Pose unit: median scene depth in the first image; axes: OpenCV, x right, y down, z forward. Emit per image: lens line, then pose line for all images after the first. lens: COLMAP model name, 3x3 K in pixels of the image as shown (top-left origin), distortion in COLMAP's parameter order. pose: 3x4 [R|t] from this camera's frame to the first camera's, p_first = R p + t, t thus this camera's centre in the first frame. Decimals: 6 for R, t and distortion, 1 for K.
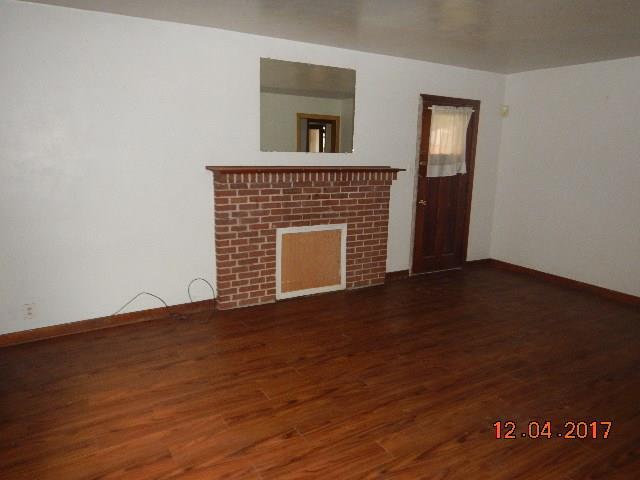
lens RADIAL K [[452.4, 0, 316.3], [0, 452.4, 236.0], [0, 0, 1]] dist [0.024076, -0.000559]
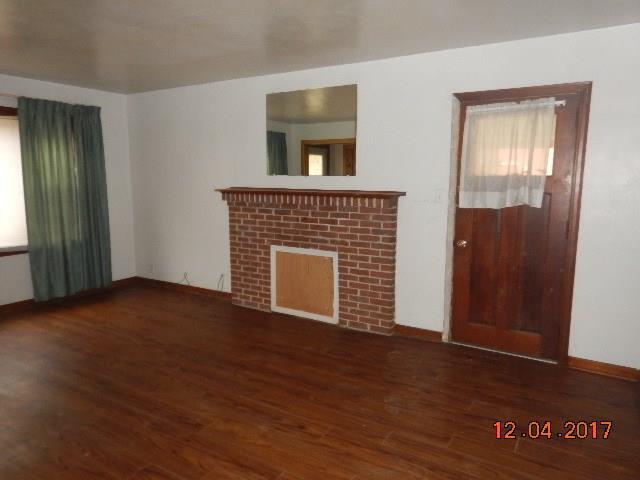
lens RADIAL K [[452.4, 0, 316.3], [0, 452.4, 244.8], [0, 0, 1]] dist [0.024076, -0.000559]
pose [[0.465615, 0.117731, -0.877121, 0.891612], [-0.159927, 0.985988, 0.047447, -0.083390], [0.870417, 0.118183, 0.477919, 0.550664]]
